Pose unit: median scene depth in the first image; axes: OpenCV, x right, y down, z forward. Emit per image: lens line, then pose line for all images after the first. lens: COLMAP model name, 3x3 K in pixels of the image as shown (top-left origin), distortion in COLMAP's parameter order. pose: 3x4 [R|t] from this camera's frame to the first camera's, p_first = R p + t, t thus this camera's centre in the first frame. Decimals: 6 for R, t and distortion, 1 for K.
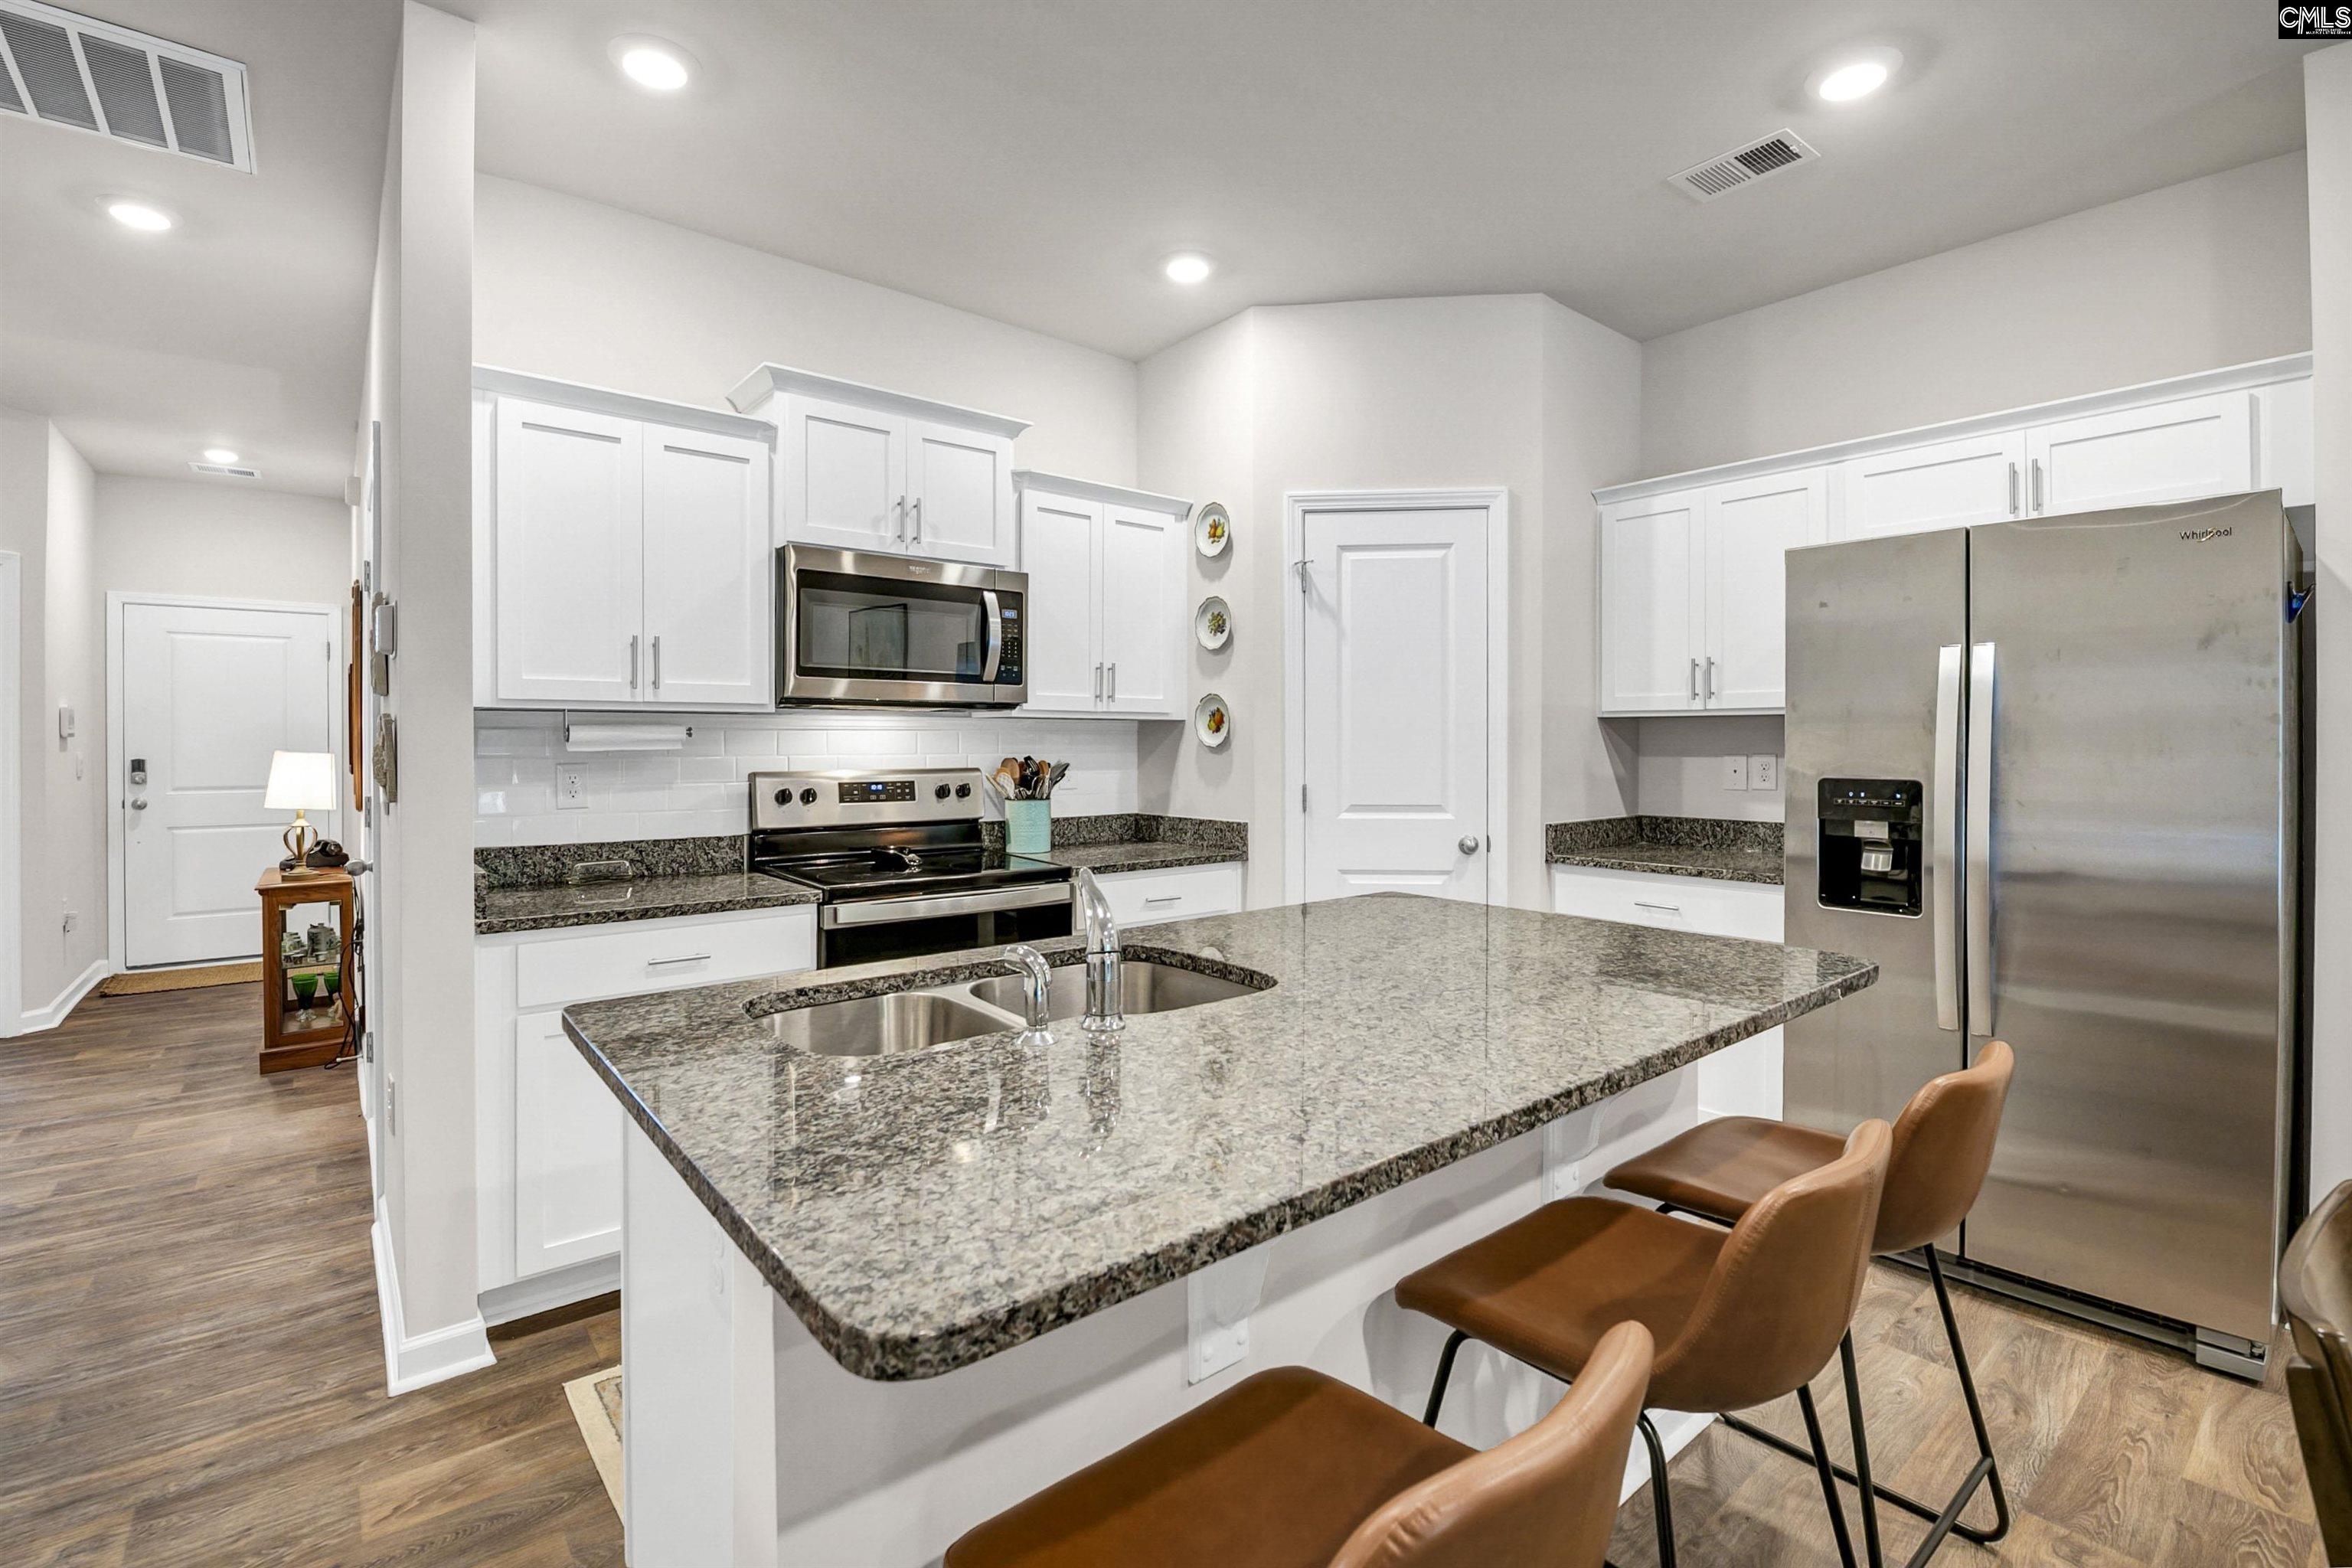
lens RADIAL K [[1061.3, 0, 1193.0], [0, 1061.3, 749.6], [0, 0, 1]] dist [-0.004039, -0.001046]
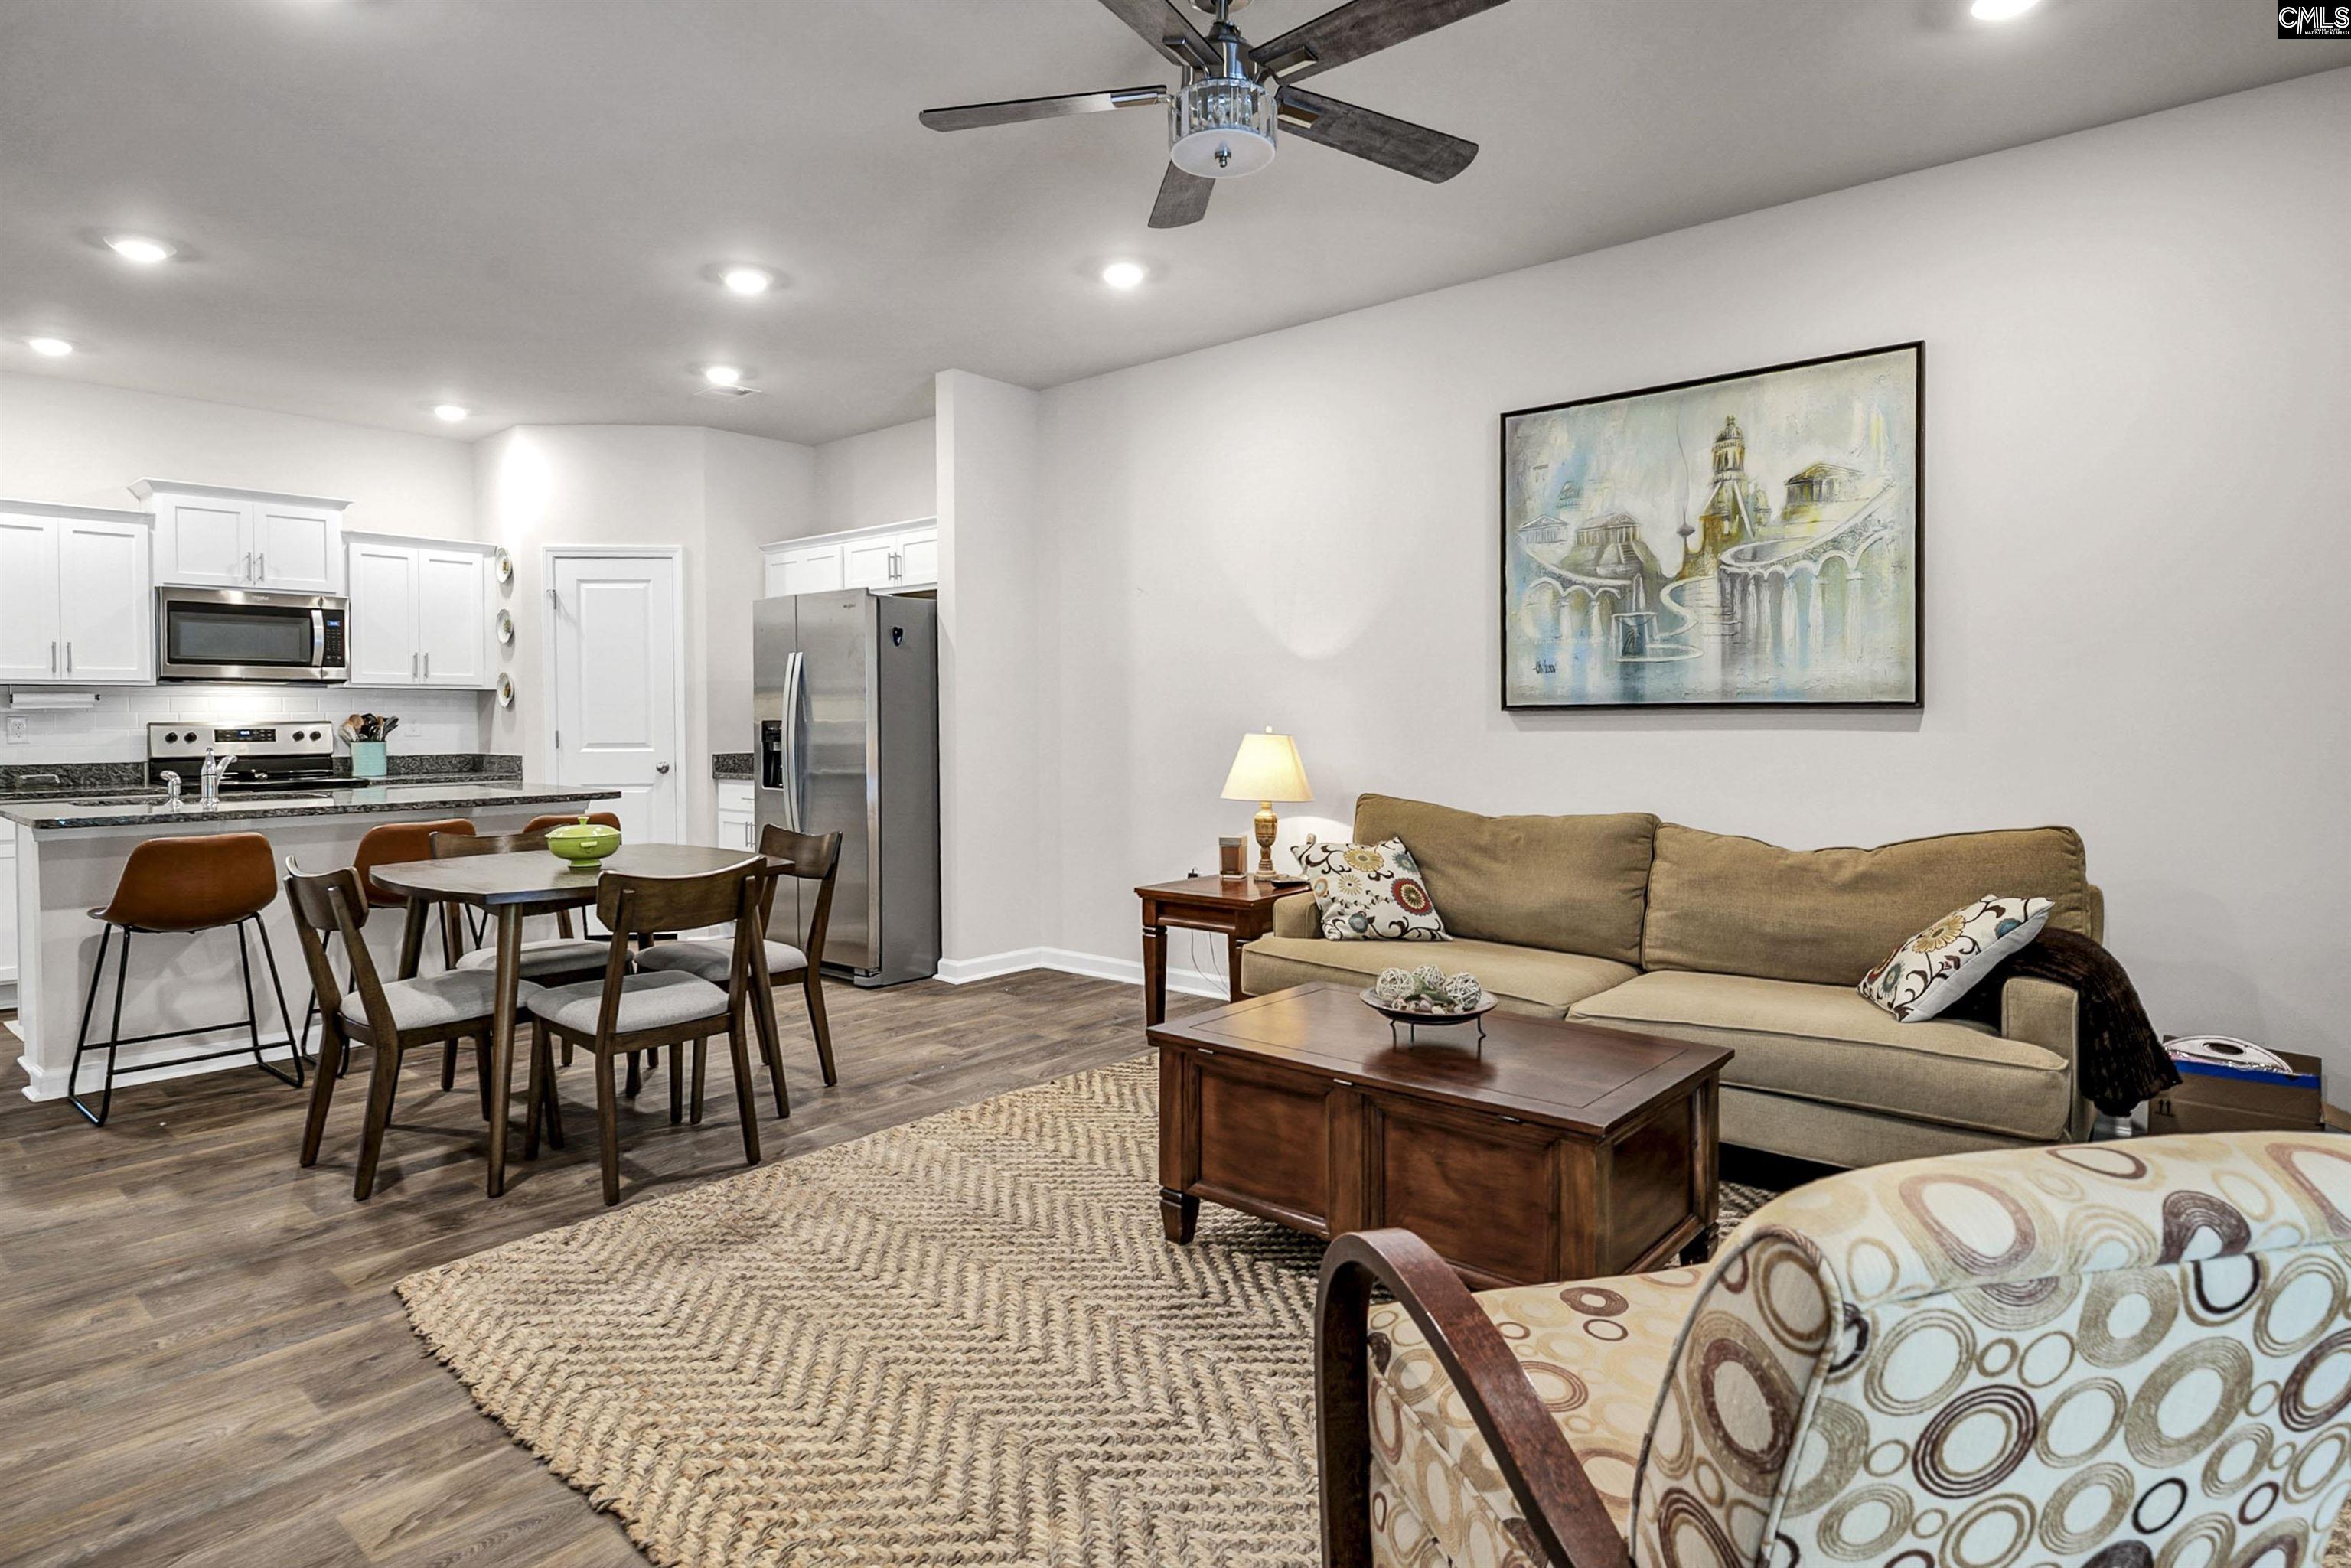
lens RADIAL K [[1248.9, 0, 1172.9], [0, 1248.9, 739.0], [0, 0, 1]] dist [-0.002214, -0.001776]
pose [[0.985091, -0.006462, 0.171914, 0.724785], [0.004138, 0.999895, 0.013871, 0.024374], [-0.171986, -0.012953, 0.985014, -1.036939]]
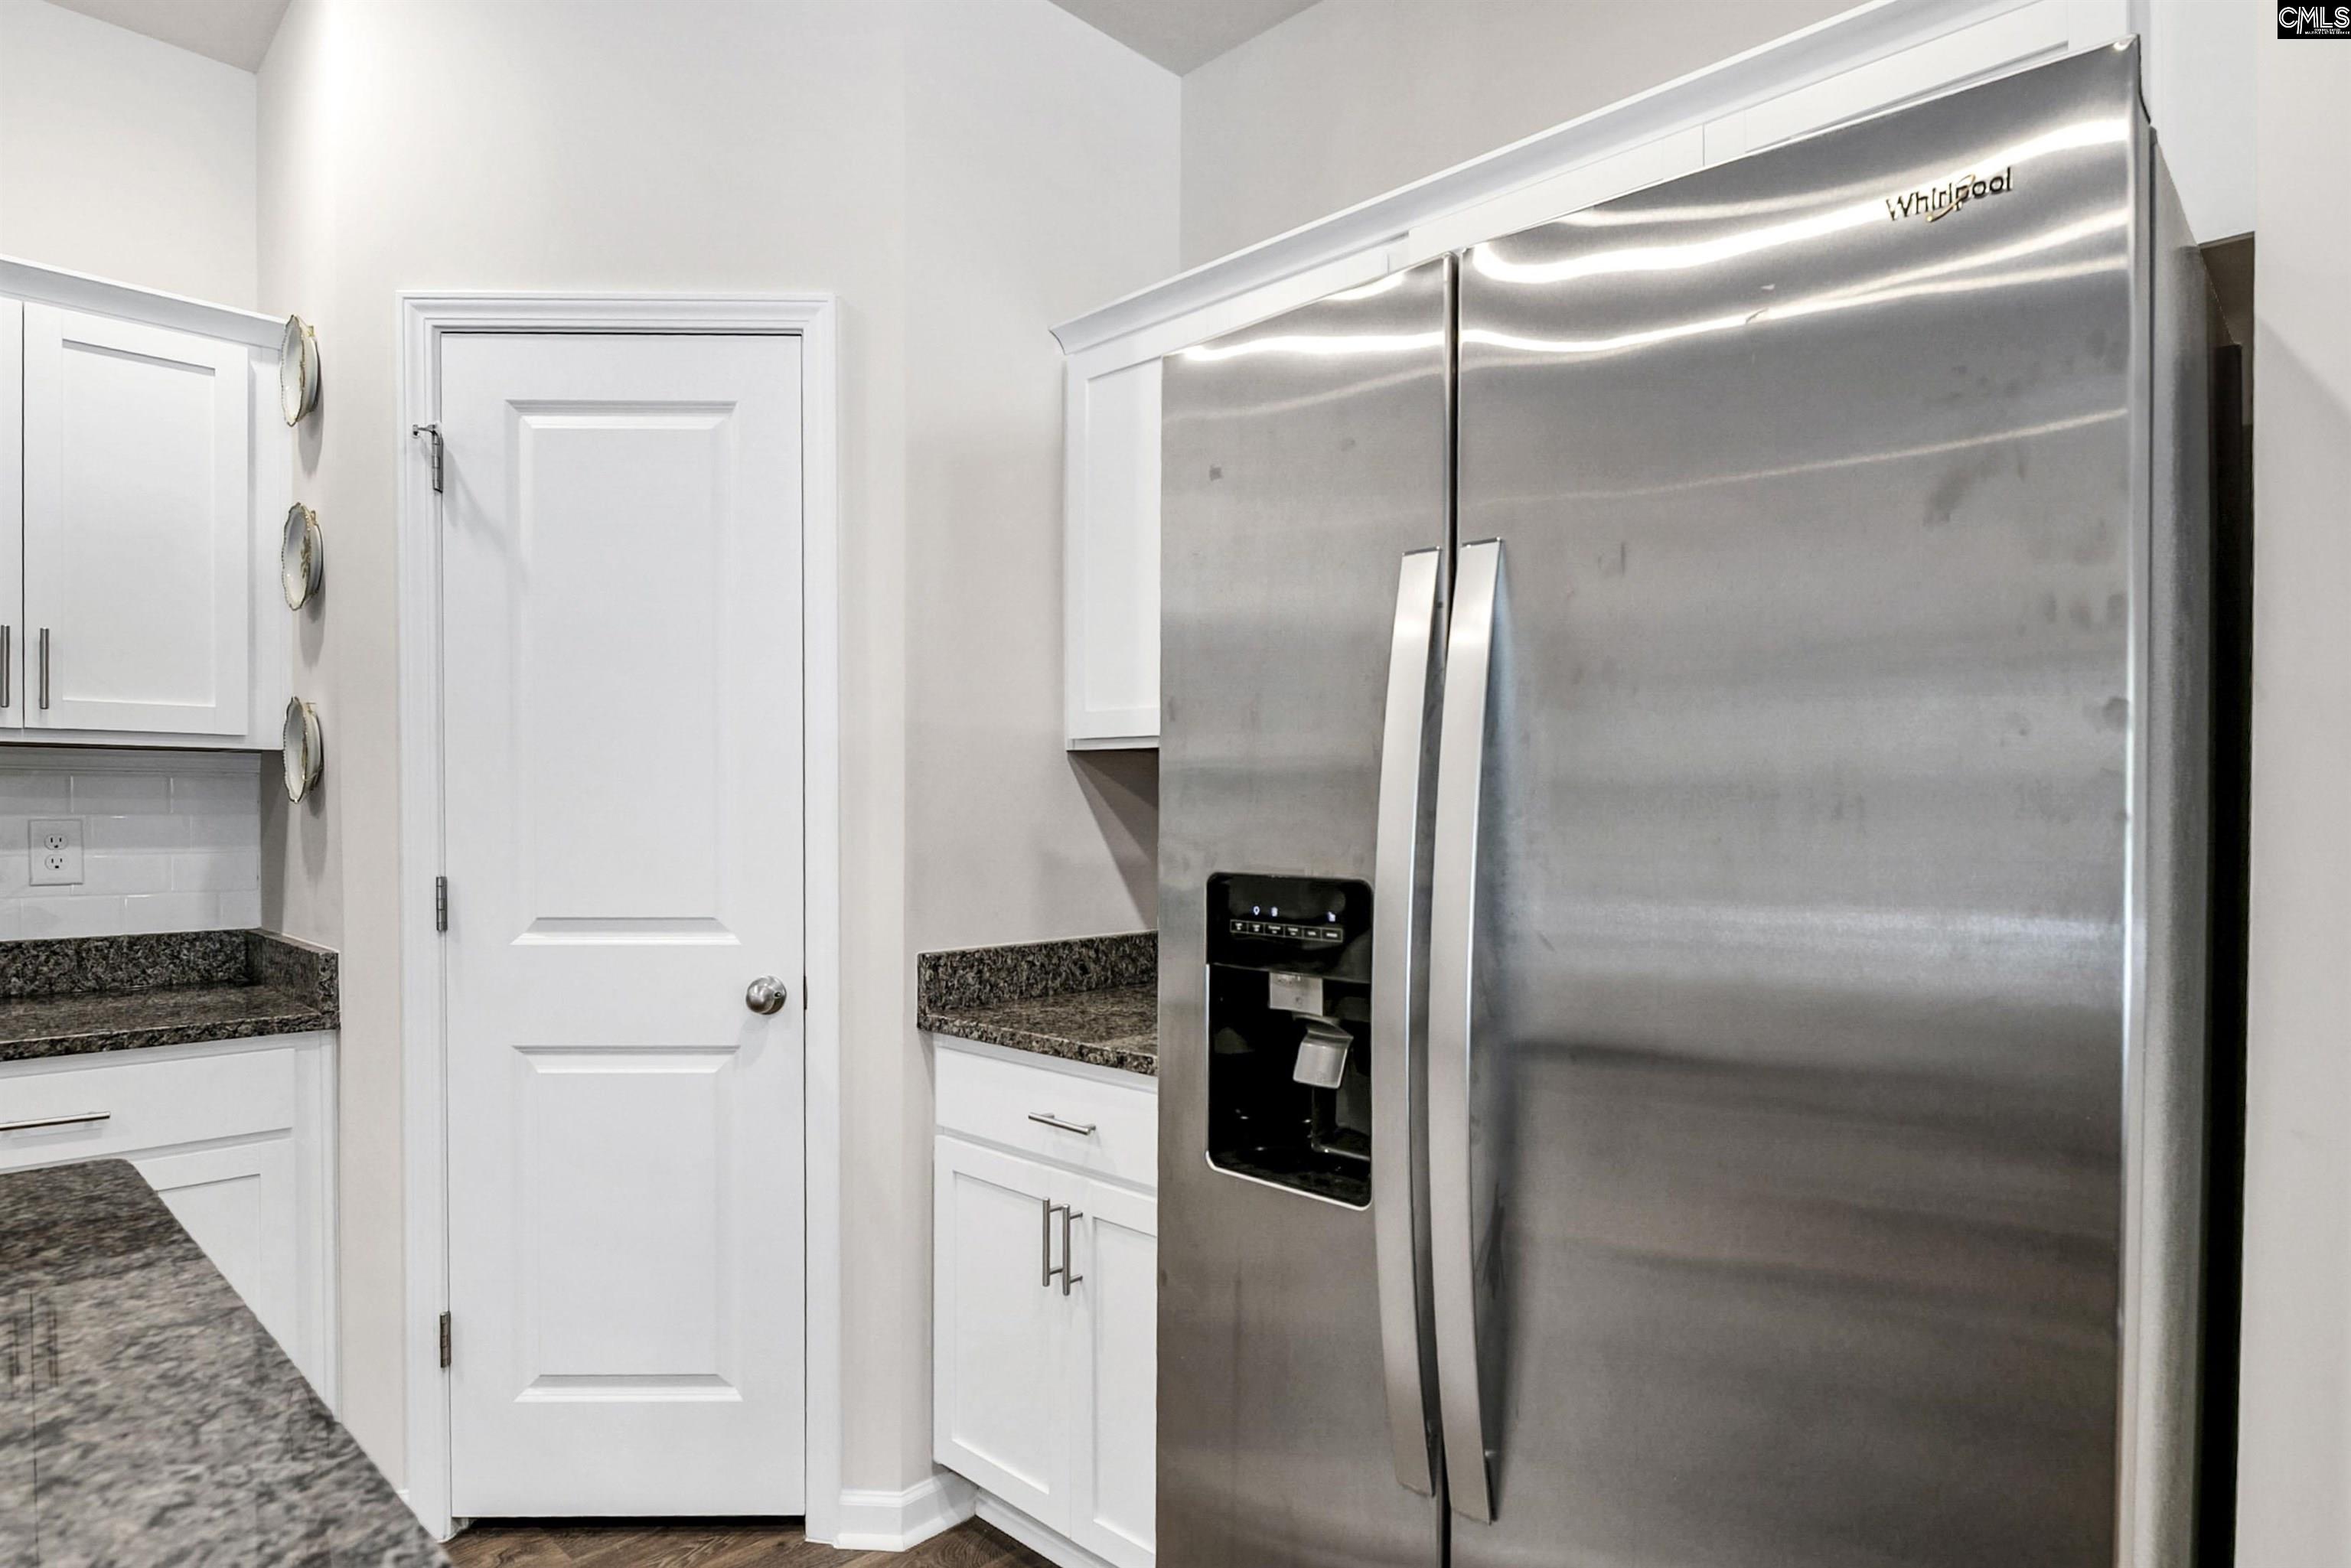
lens RADIAL K [[1331.7, 0, 1172.9], [0, 1331.7, 828.5], [0, 0, 1]] dist [0.001961, -0.003195]
pose [[0.994630, 0.002466, 0.103465, 0.403350], [-0.003313, 0.999962, 0.008018, 0.003867], [-0.103441, -0.008318, 0.994601, 0.357726]]
